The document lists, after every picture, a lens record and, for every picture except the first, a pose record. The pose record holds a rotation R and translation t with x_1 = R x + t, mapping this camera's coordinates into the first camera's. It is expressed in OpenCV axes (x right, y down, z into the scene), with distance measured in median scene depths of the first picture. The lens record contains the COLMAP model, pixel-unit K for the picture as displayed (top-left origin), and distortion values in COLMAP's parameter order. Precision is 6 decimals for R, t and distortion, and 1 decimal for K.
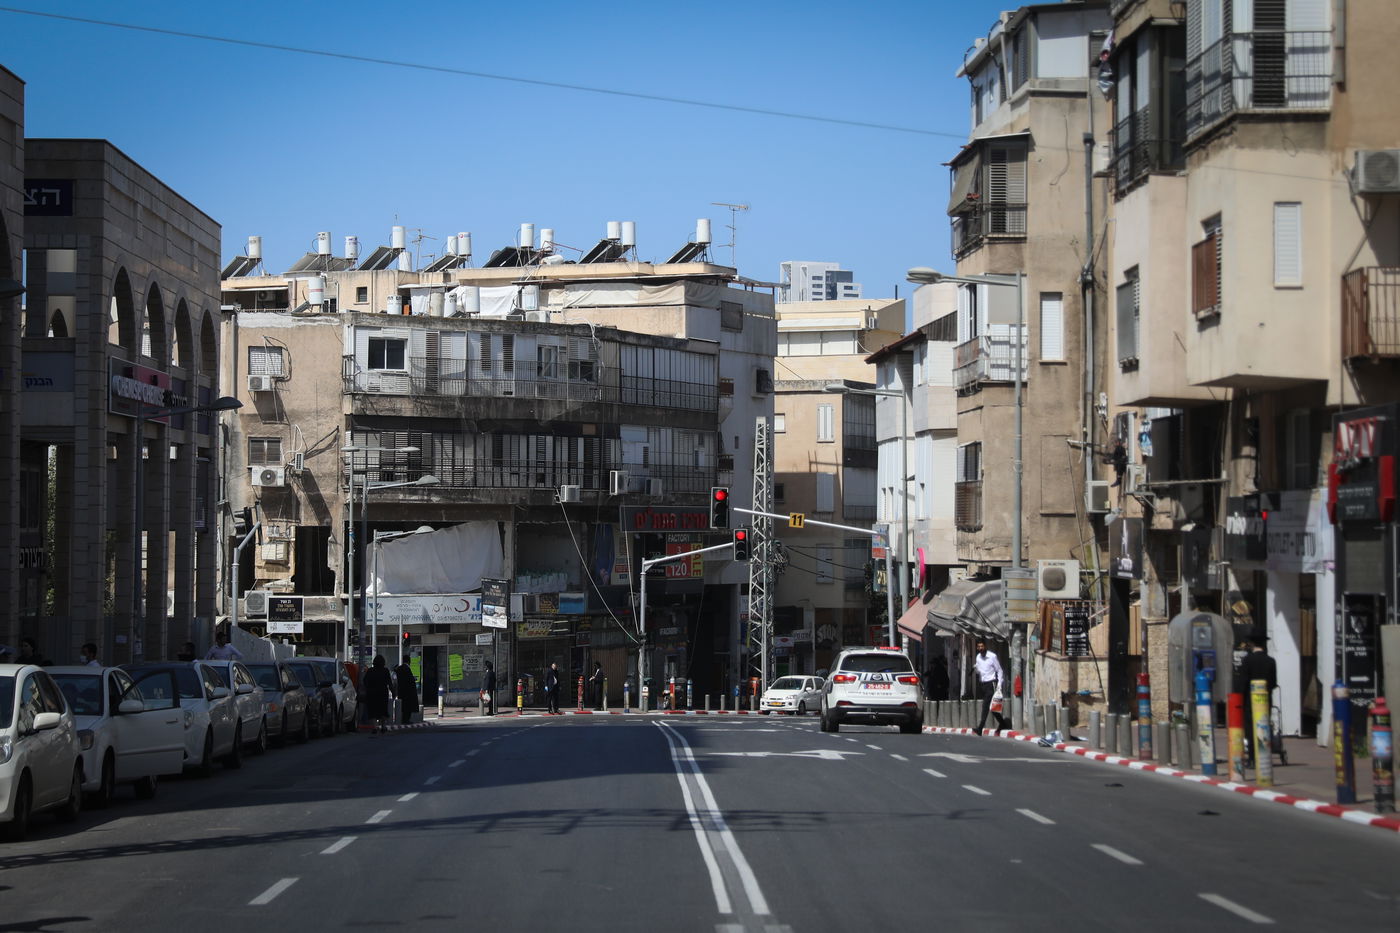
lens RADIAL K [[2346.3, 0, 700.0], [0, 2346.3, 466.5], [0, 0, 1]] dist [0.031567, 0.043732]
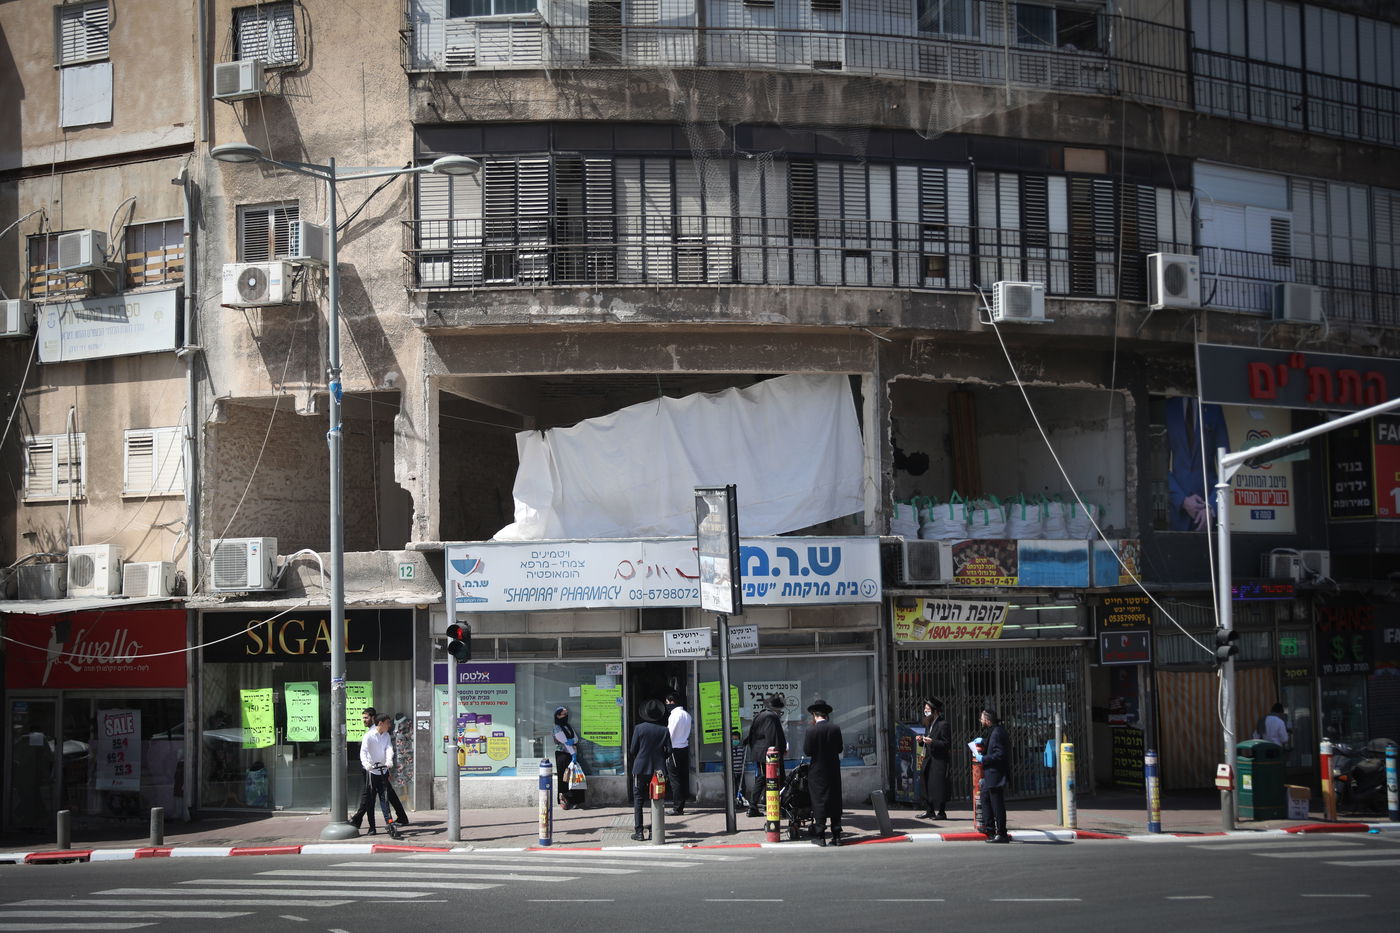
lens RADIAL K [[1932.0, 0, 700.0], [0, 1932.0, 466.5], [0, 0, 1]] dist [0.115842, -0.034758]
pose [[0.871709, -0.055201, -0.486904, 0.066289], [0.039536, 0.998318, -0.042398, 0.056149], [0.488426, 0.017708, 0.872426, 0.694584]]
